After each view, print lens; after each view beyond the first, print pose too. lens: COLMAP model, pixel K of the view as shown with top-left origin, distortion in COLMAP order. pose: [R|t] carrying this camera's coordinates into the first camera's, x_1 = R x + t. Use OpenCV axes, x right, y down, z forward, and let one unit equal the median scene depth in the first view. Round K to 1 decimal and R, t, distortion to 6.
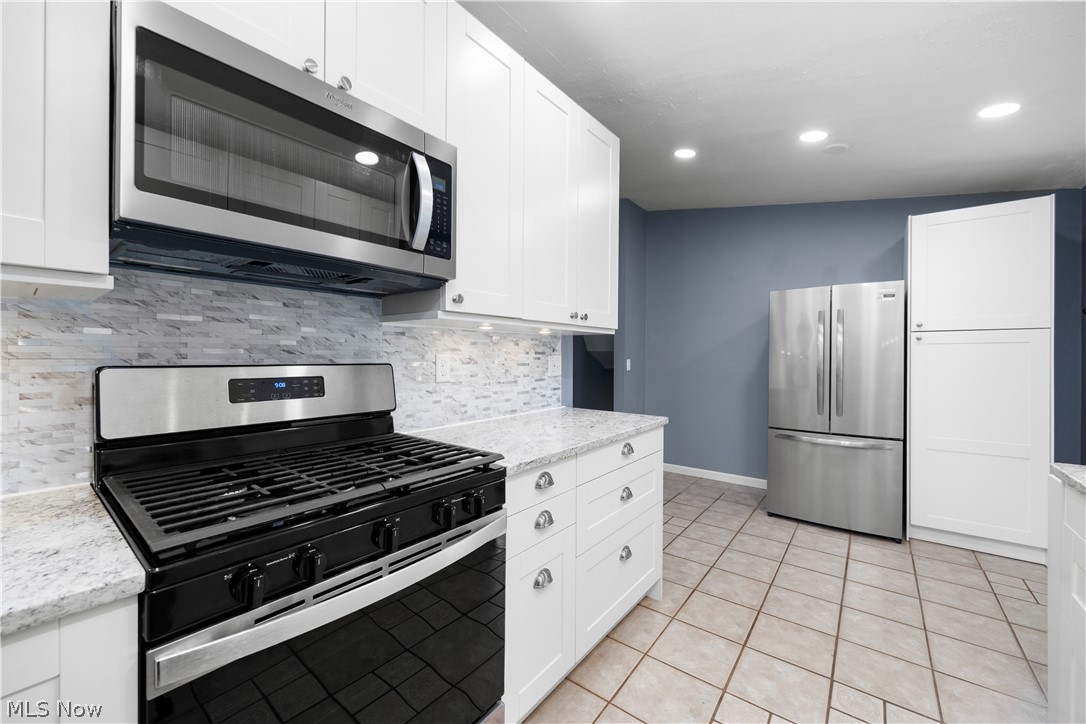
lens RADIAL K [[418.8, 0, 542.6], [0, 418.8, 359.4], [0, 0, 1]] dist [0.000345, 0.000028]
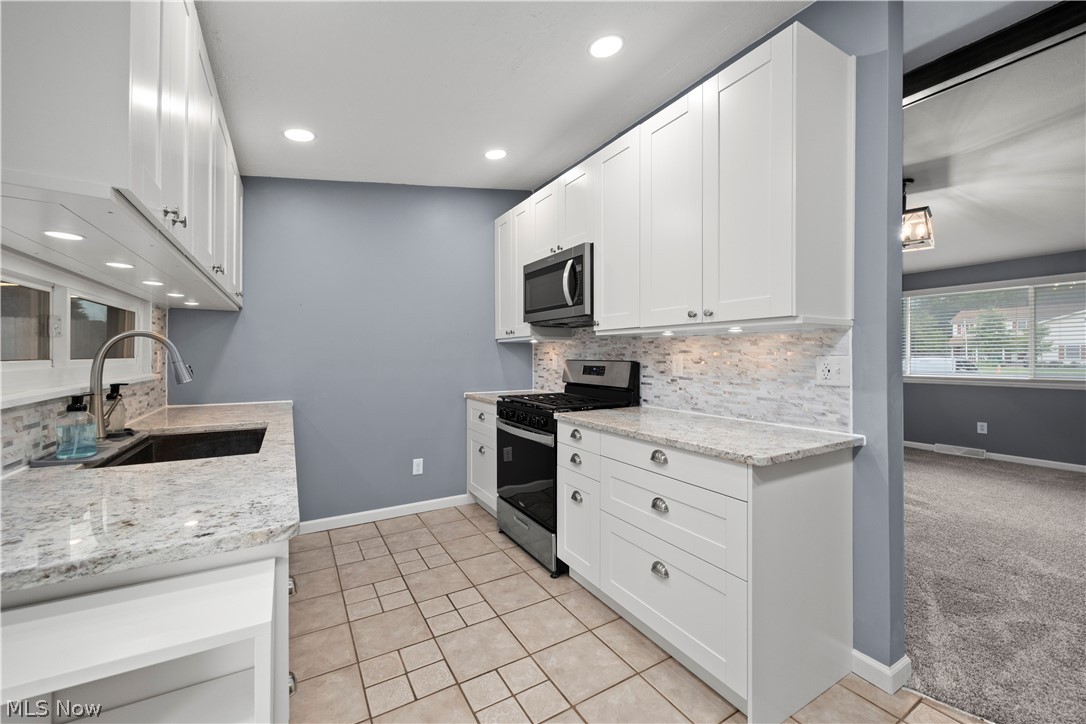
lens RADIAL K [[428.7, 0, 541.9], [0, 428.7, 356.9], [0, 0, 1]] dist [-0.000719, -0.000152]
pose [[-0.358460, -0.000415, -0.933545, 1.096439], [-0.010142, 0.999943, 0.003450, -0.007289], [0.933490, 0.010704, -0.358444, 1.016722]]
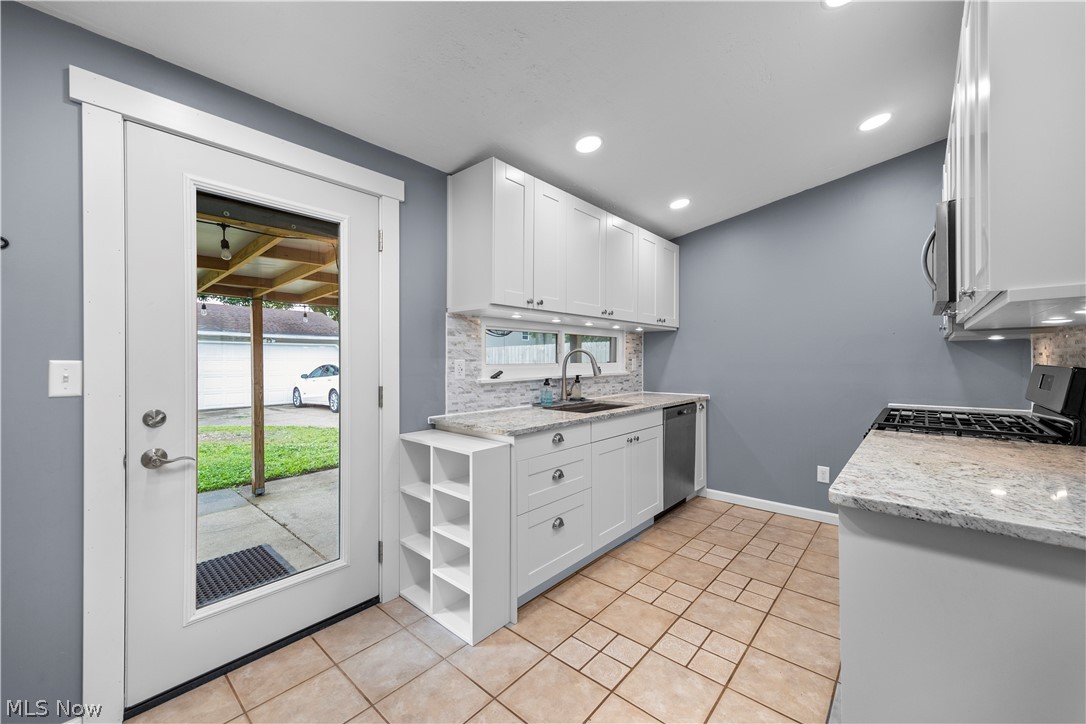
lens RADIAL K [[418.8, 0, 542.6], [0, 418.8, 359.4], [0, 0, 1]] dist [0.000345, 0.000028]
pose [[-0.998296, 0.003175, 0.058272, 0.655404], [0.003419, 0.999986, 0.004099, -0.014071], [-0.058258, 0.004291, -0.998292, 1.635150]]
